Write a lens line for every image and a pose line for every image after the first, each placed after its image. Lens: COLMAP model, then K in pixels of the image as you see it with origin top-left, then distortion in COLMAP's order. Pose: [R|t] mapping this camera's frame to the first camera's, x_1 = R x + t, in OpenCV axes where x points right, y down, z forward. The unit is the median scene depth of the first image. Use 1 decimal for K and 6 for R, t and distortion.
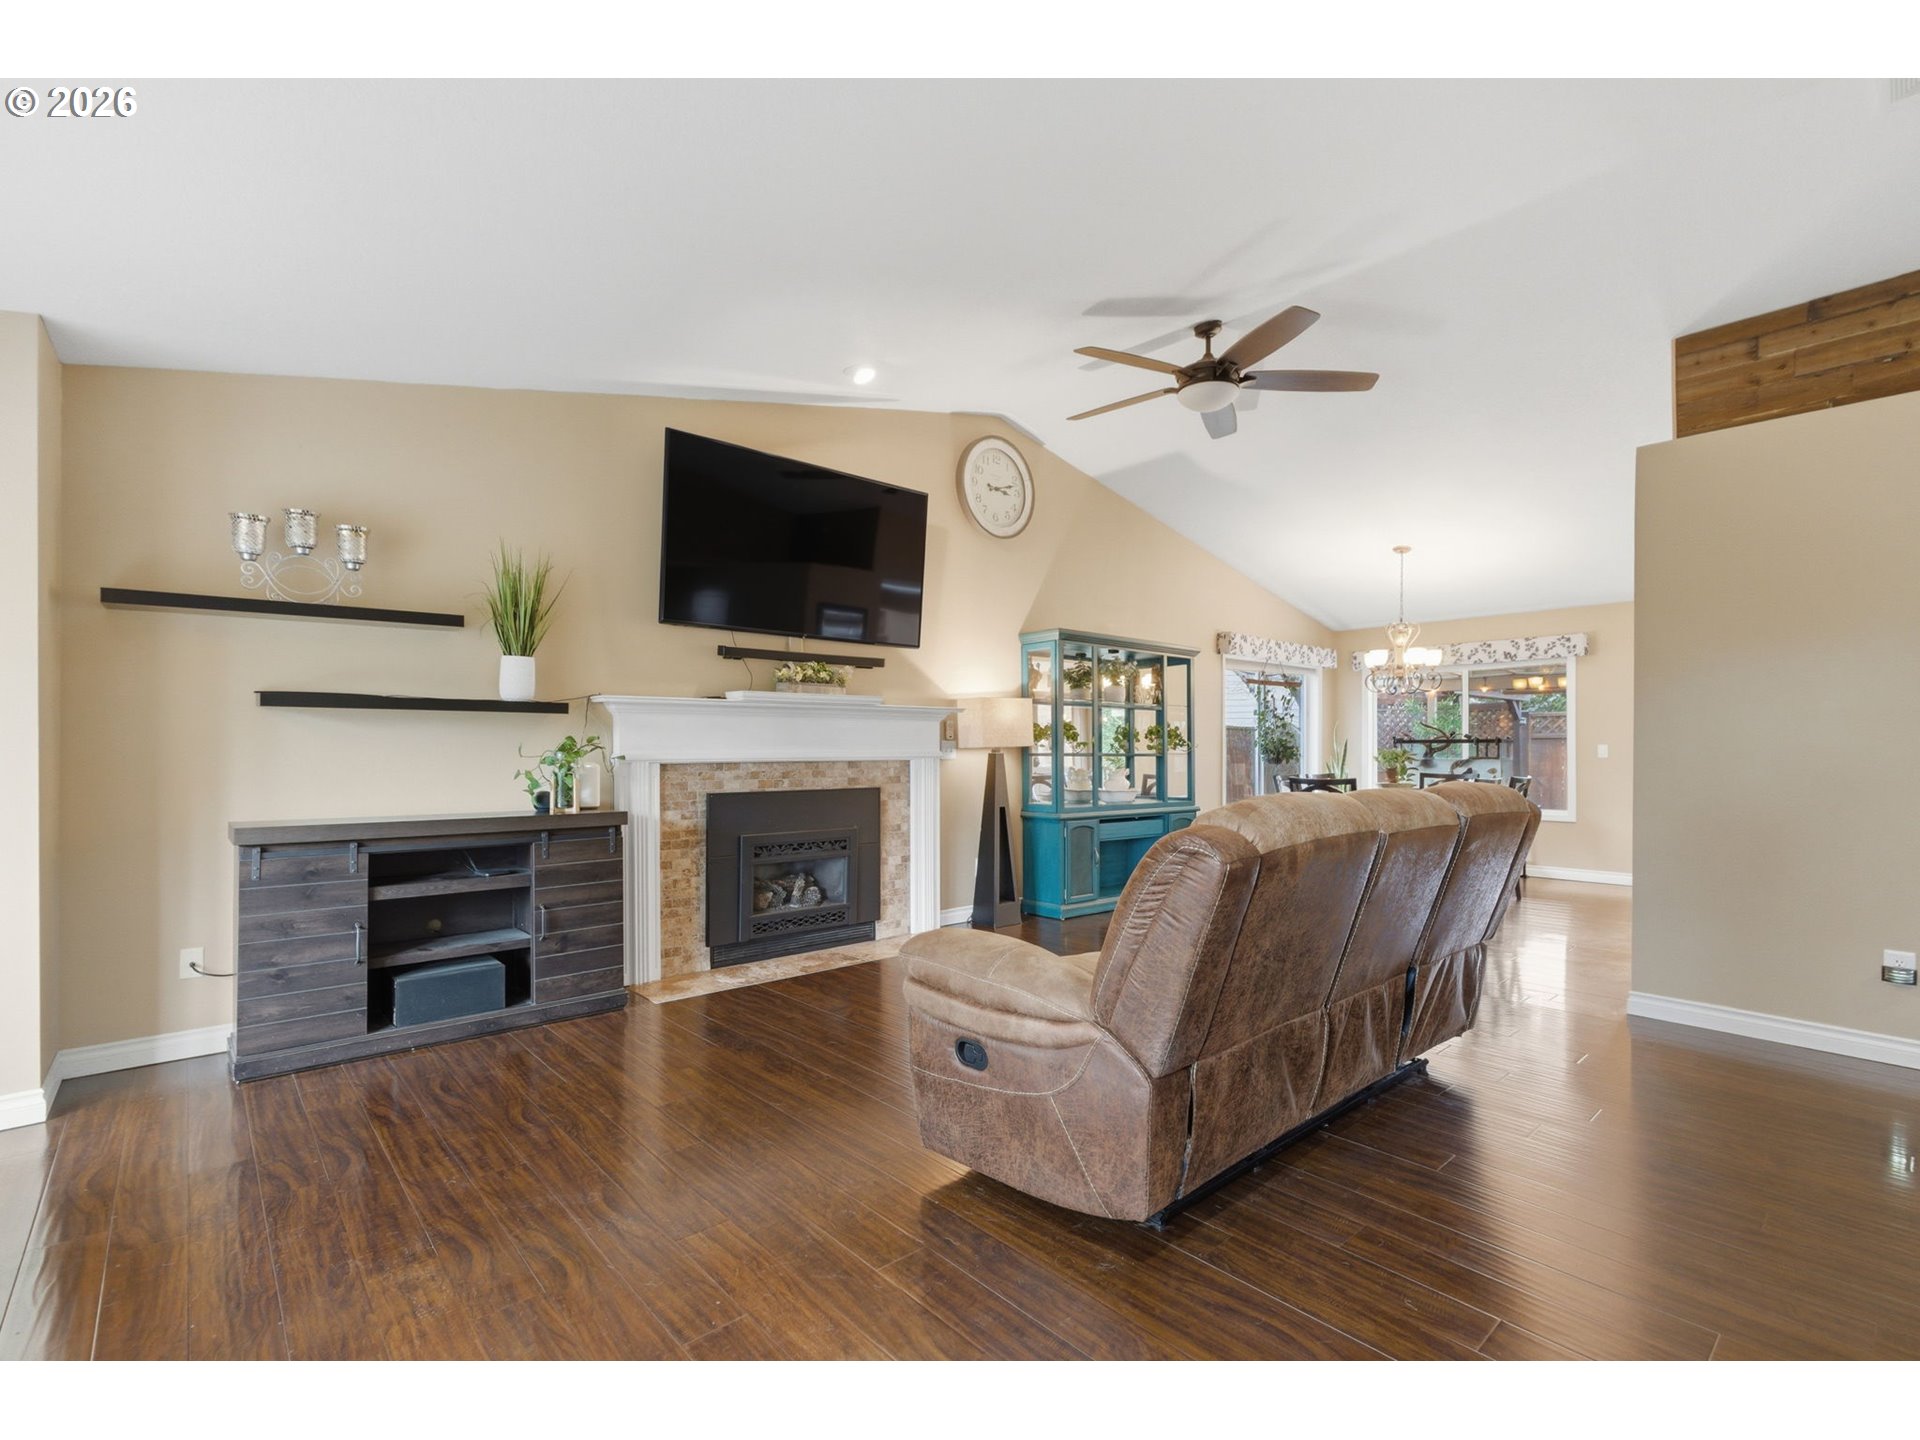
lens RADIAL K [[877.3, 0, 986.3], [0, 877.3, 754.6], [0, 0, 1]] dist [0.000068, 0.000130]
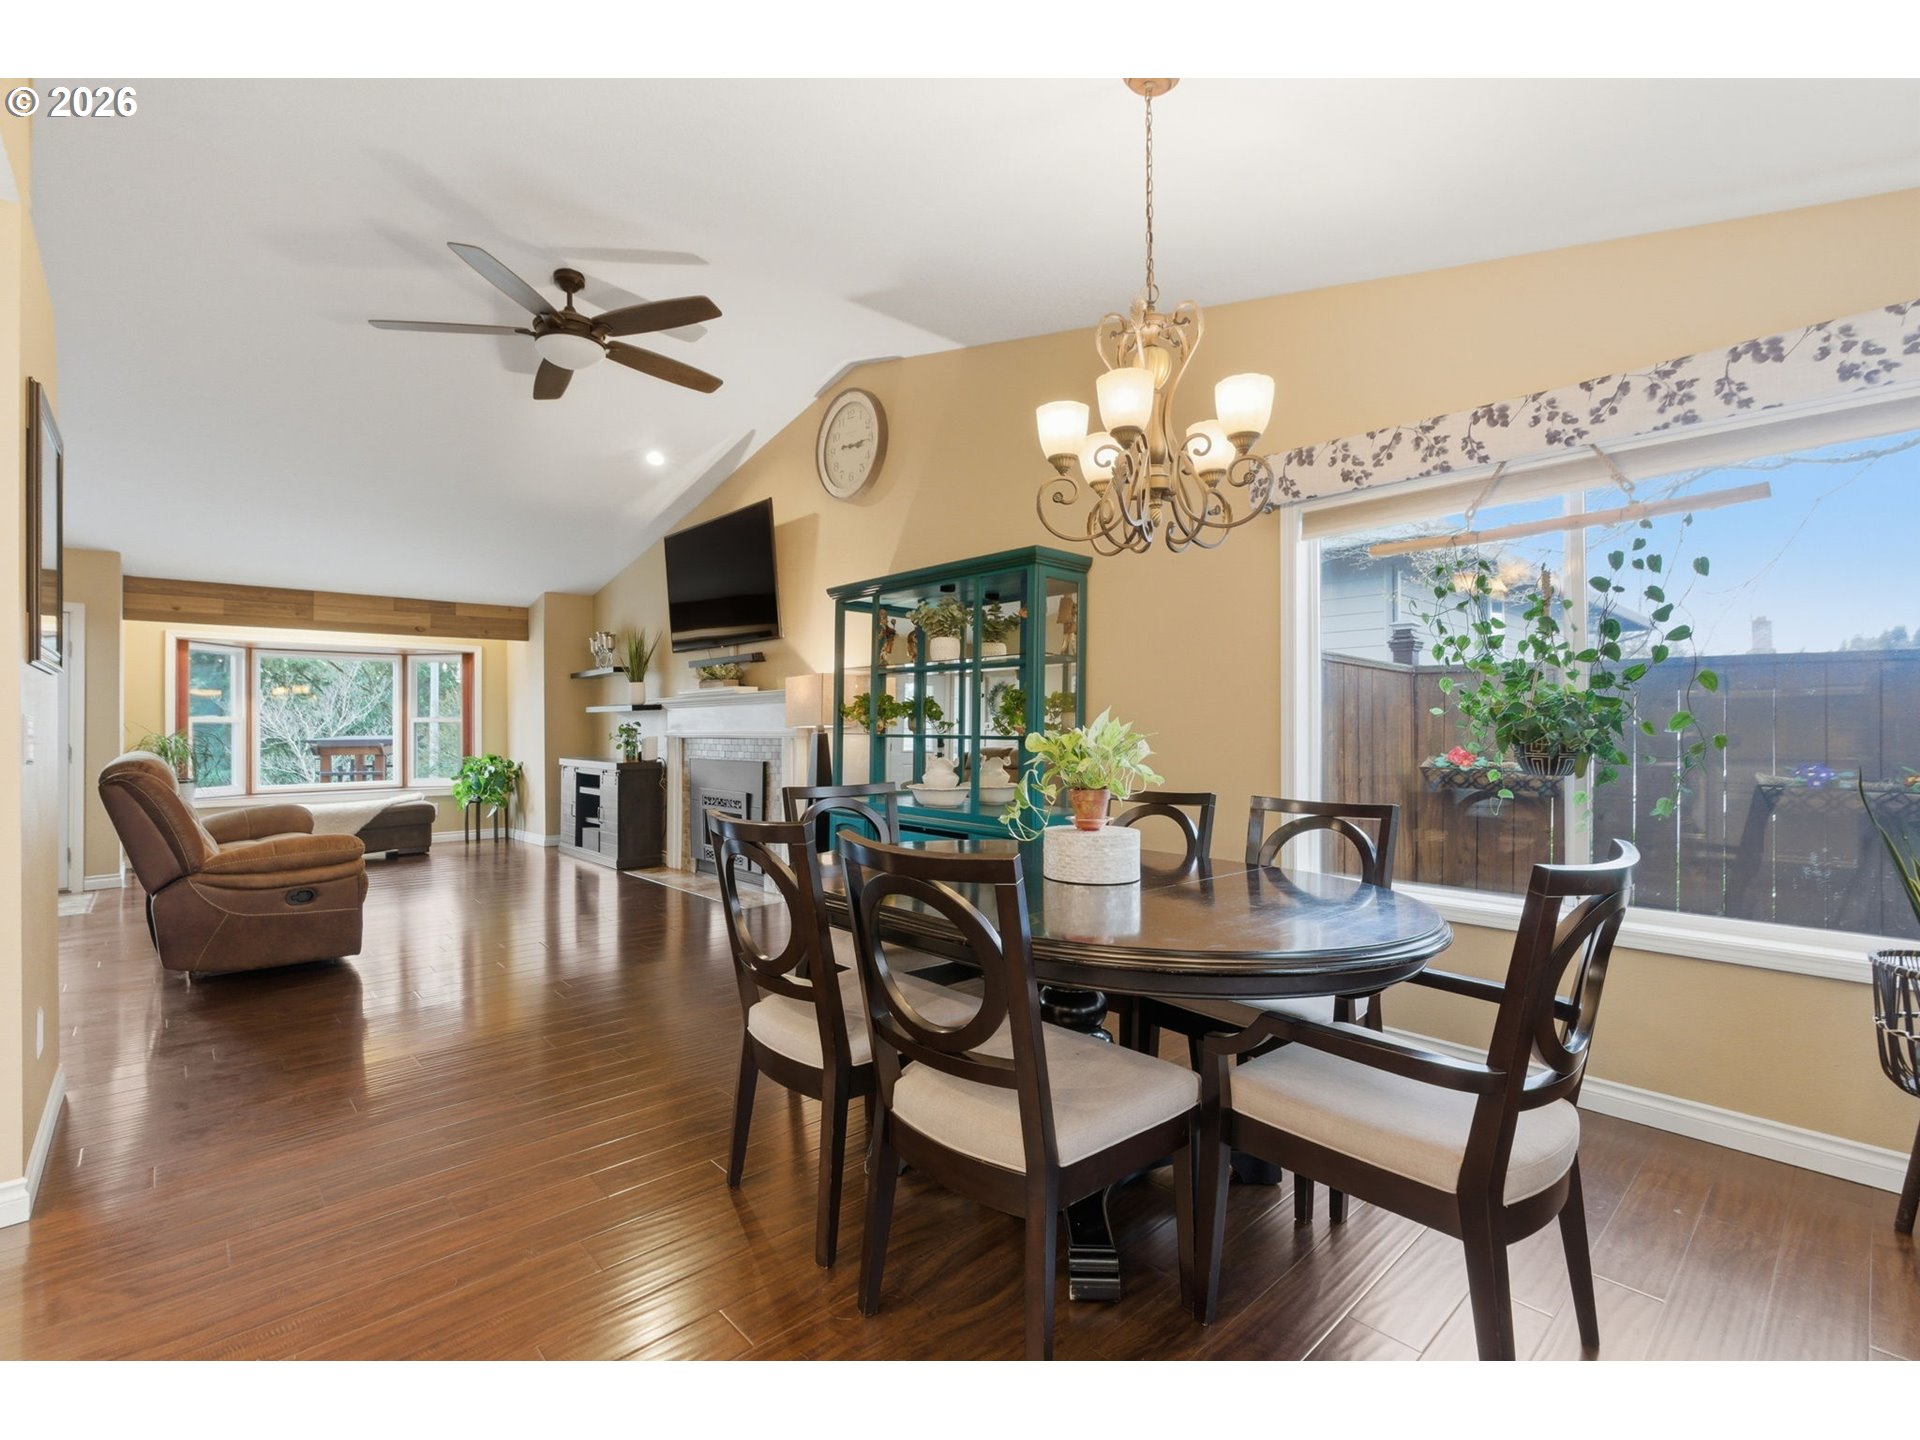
lens RADIAL K [[867.1, 0, 960.7], [0, 867.1, 725.7], [0, 0, 1]] dist [0.000355, 0.000551]
pose [[0.004196, -0.002818, -0.999987, 1.138647], [-0.006222, 0.999977, -0.002844, -0.010657], [0.999972, 0.006234, 0.004179, 1.376163]]
